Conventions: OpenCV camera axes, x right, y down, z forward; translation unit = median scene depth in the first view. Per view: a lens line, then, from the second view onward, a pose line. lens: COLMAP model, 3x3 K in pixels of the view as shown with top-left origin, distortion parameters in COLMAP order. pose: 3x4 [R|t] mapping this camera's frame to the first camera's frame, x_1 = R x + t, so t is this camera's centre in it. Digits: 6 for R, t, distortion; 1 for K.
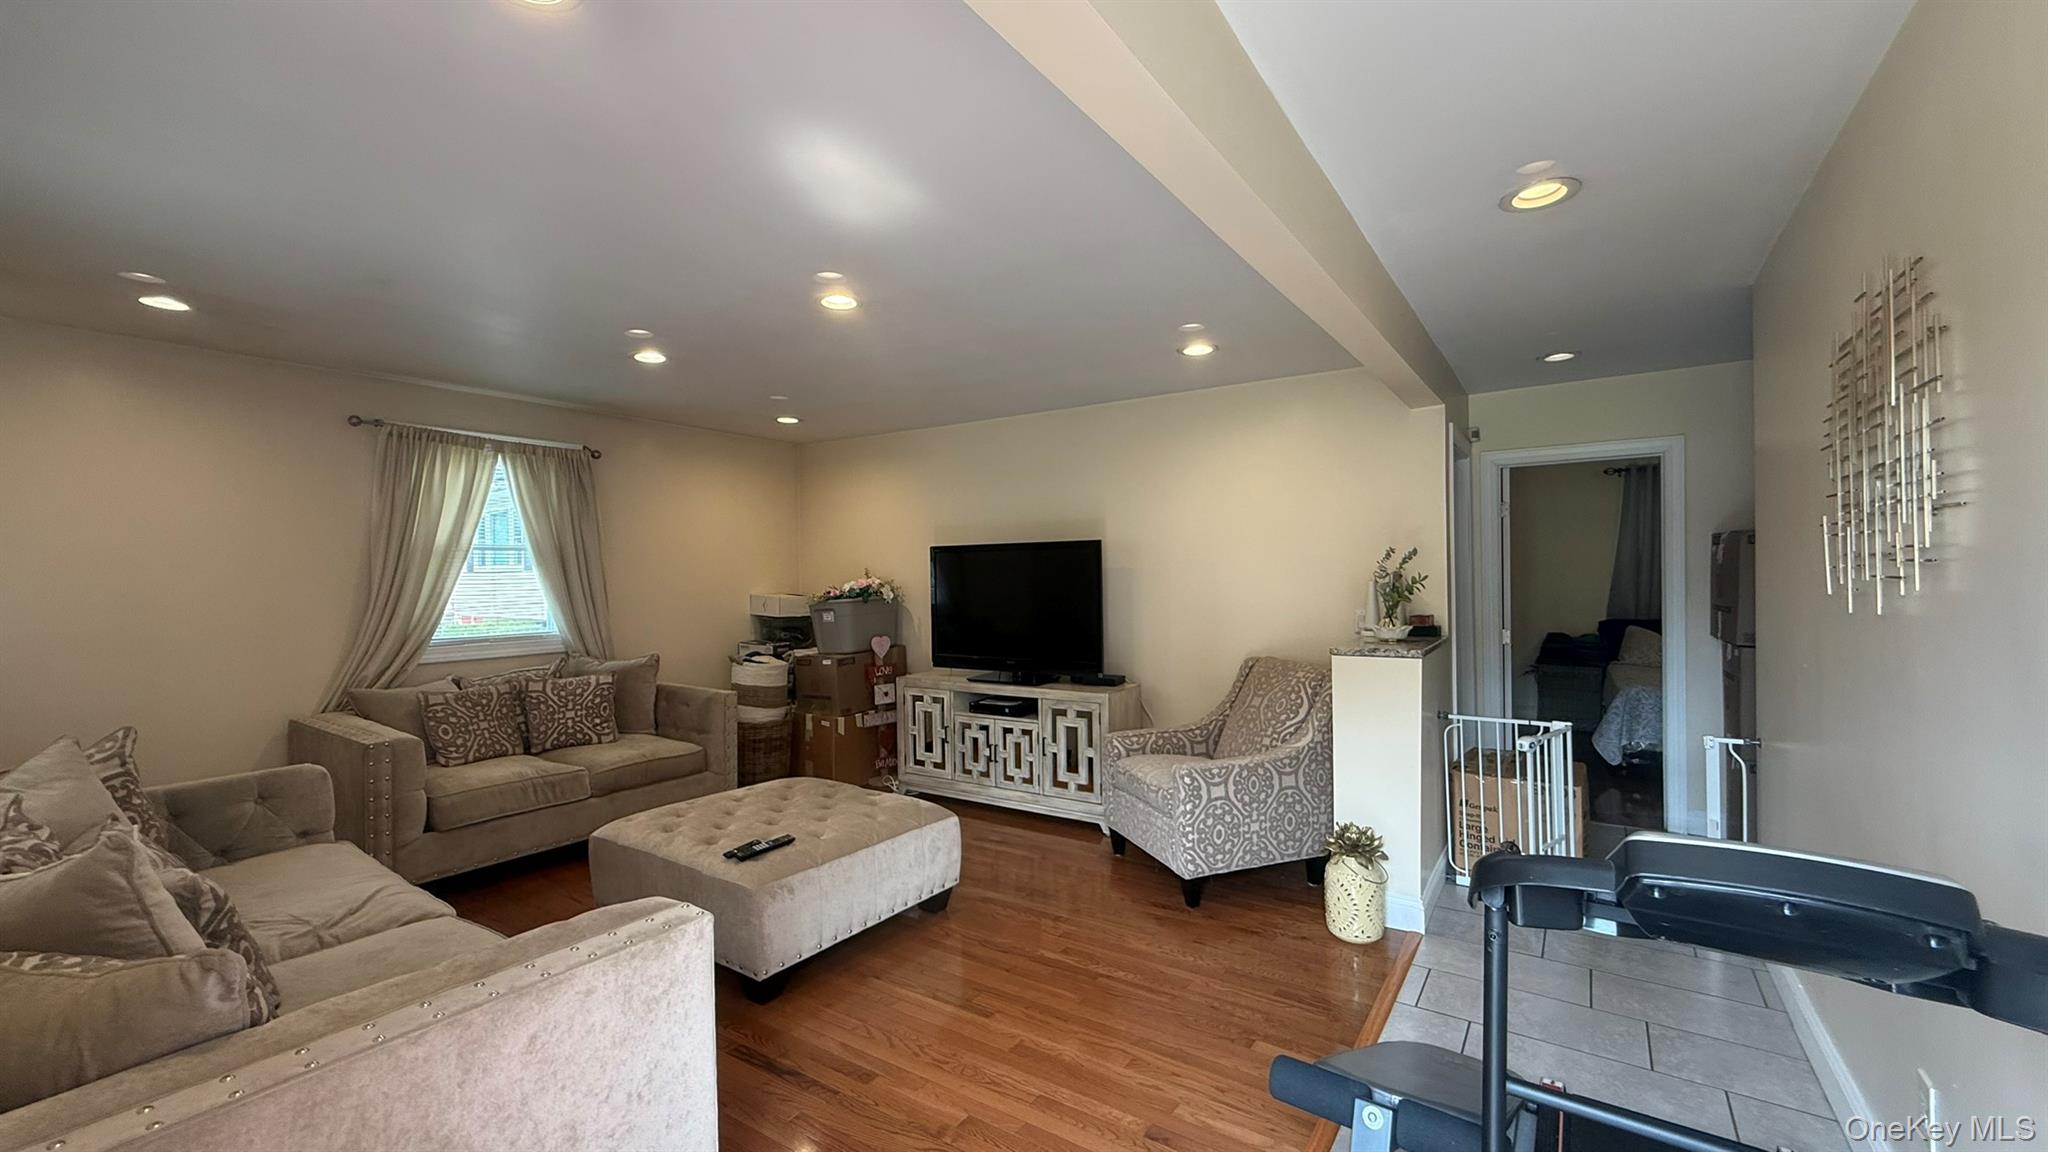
lens RADIAL K [[827.4, 0, 1015.1], [0, 827.4, 576.8], [0, 0, 1]] dist [0.001913, 0.000205]
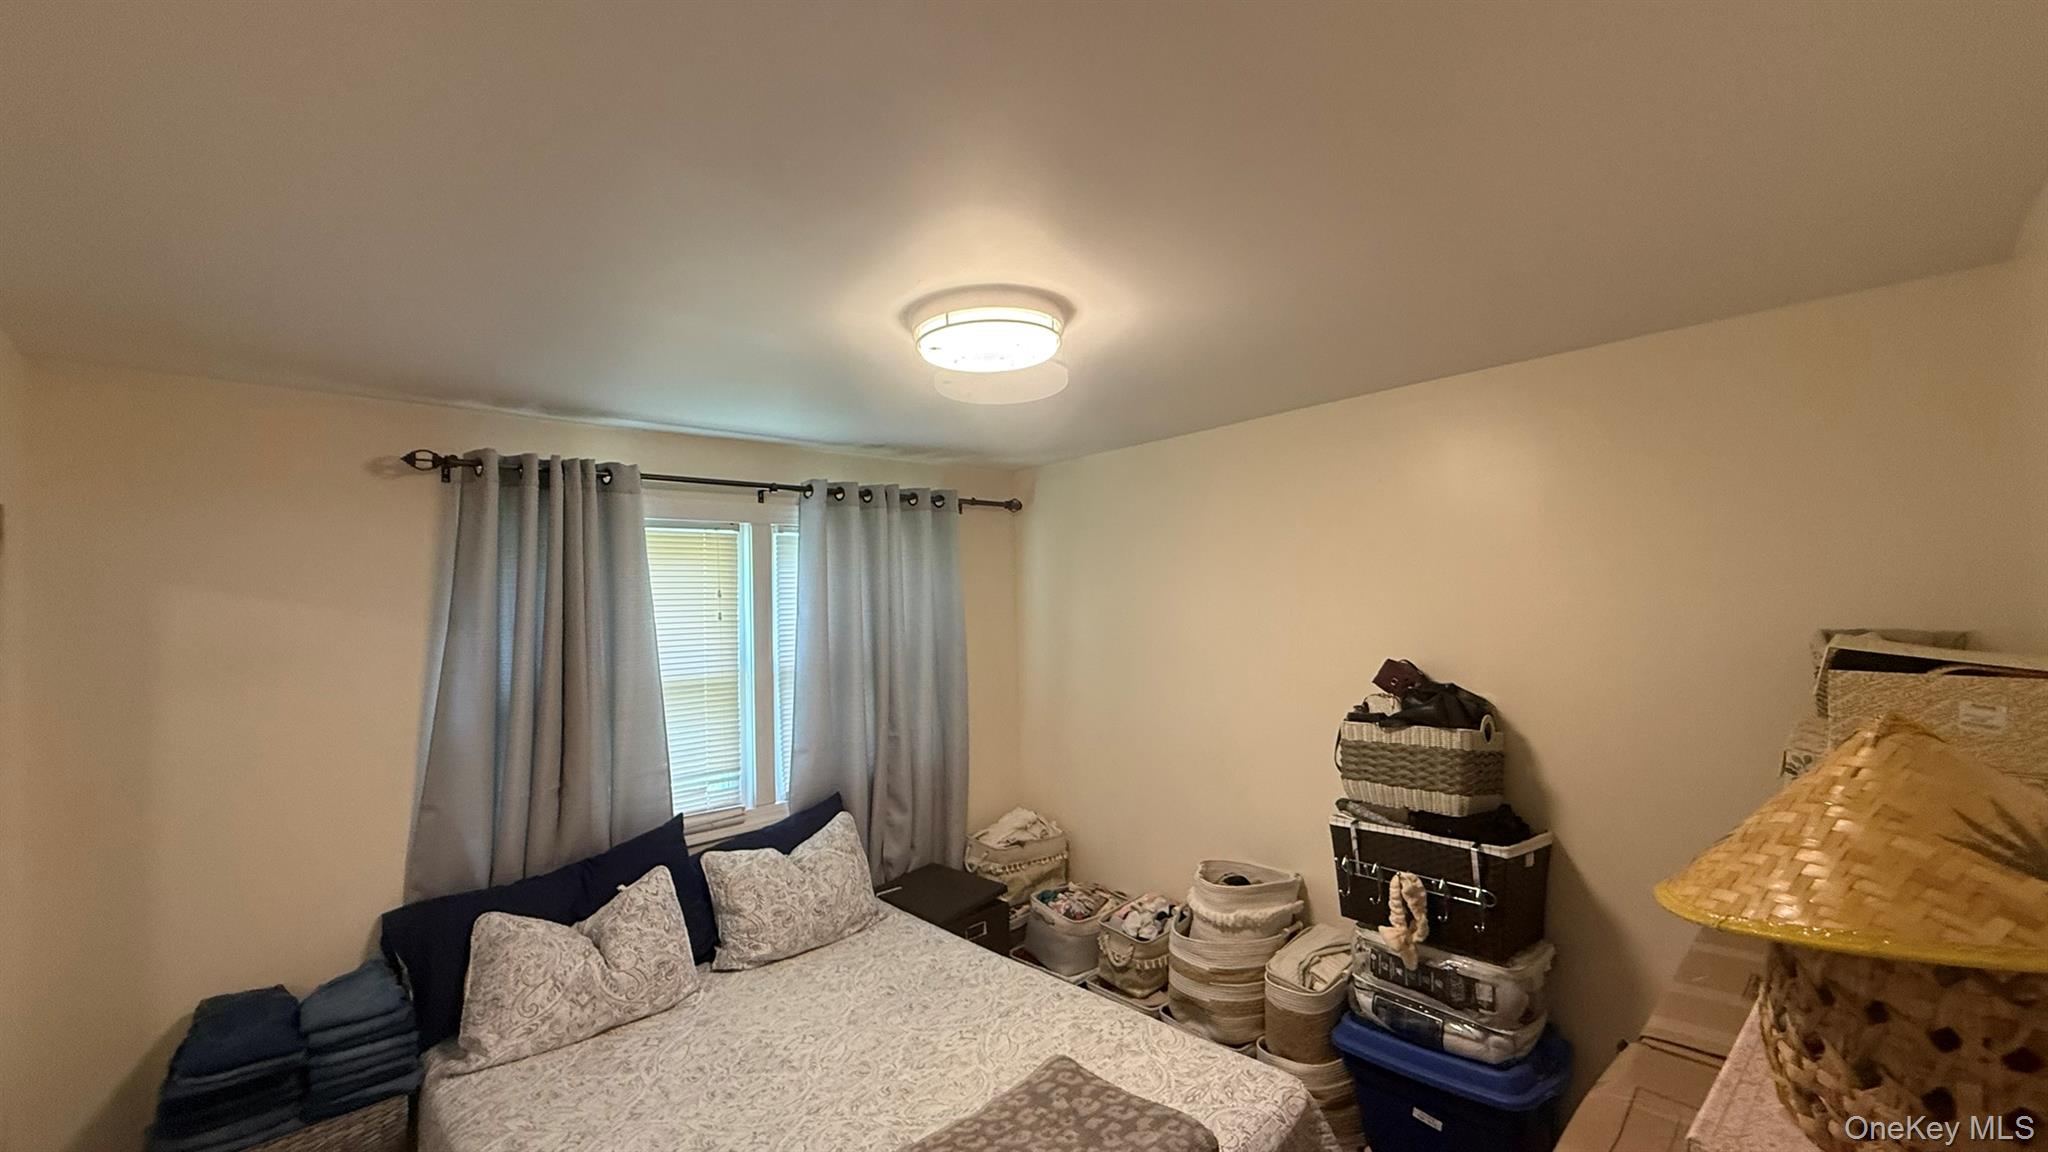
lens RADIAL K [[833.7, 0, 1024.0], [0, 833.7, 576.0], [0, 0, 1]] dist [-0.002536, -0.000228]
pose [[0.202967, 0.040083, 0.978365, 0.442582], [0.036653, 0.998151, -0.048498, -0.056088], [-0.978499, 0.045704, 0.201123, 0.699261]]
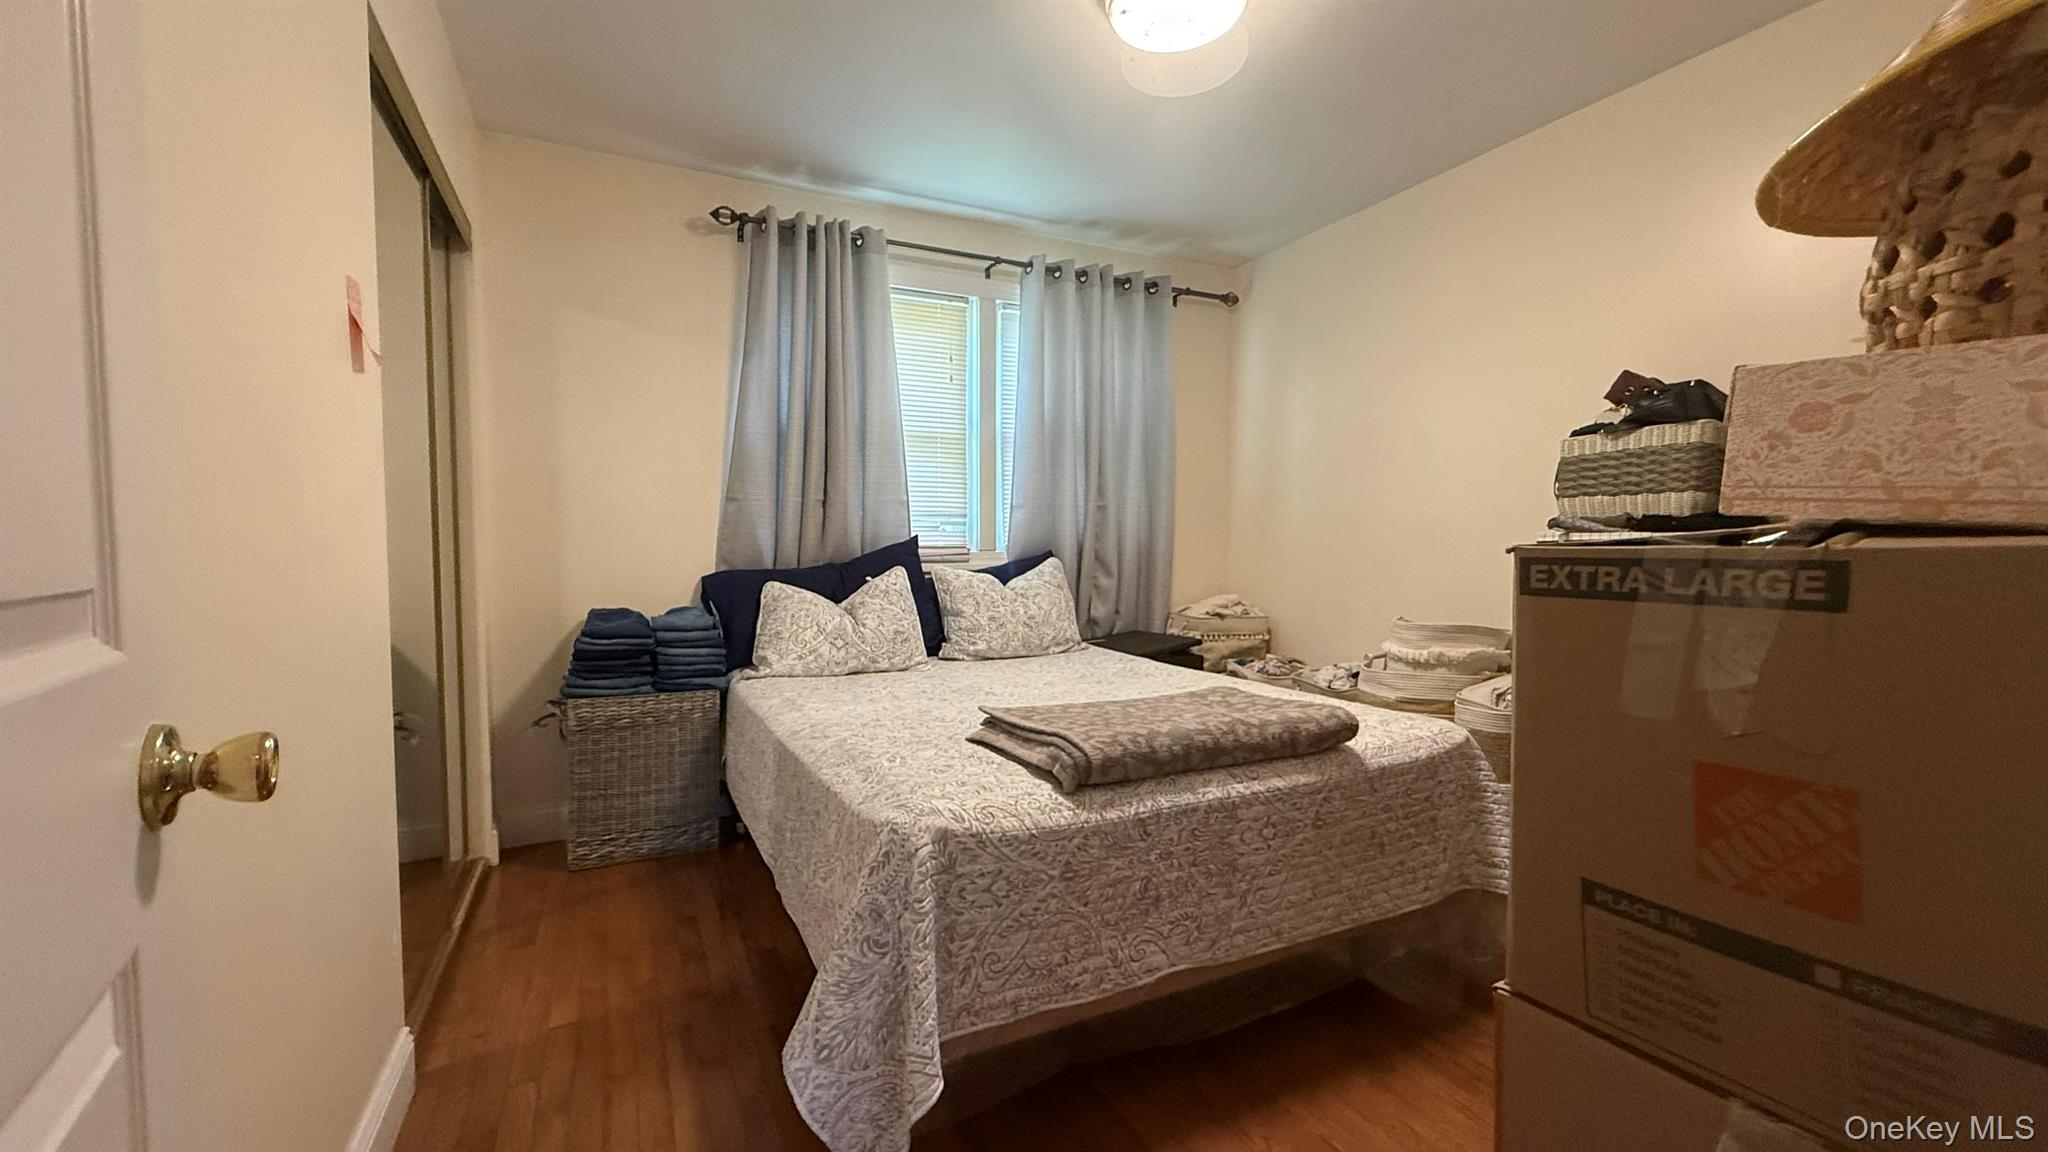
lens RADIAL K [[827.4, 0, 1015.1], [0, 827.4, 576.8], [0, 0, 1]] dist [0.001913, 0.000205]
pose [[0.483139, -0.027260, 0.875119, 0.421095], [0.003969, 0.999573, 0.028945, 0.043423], [-0.875535, -0.010511, 0.483041, 0.670332]]
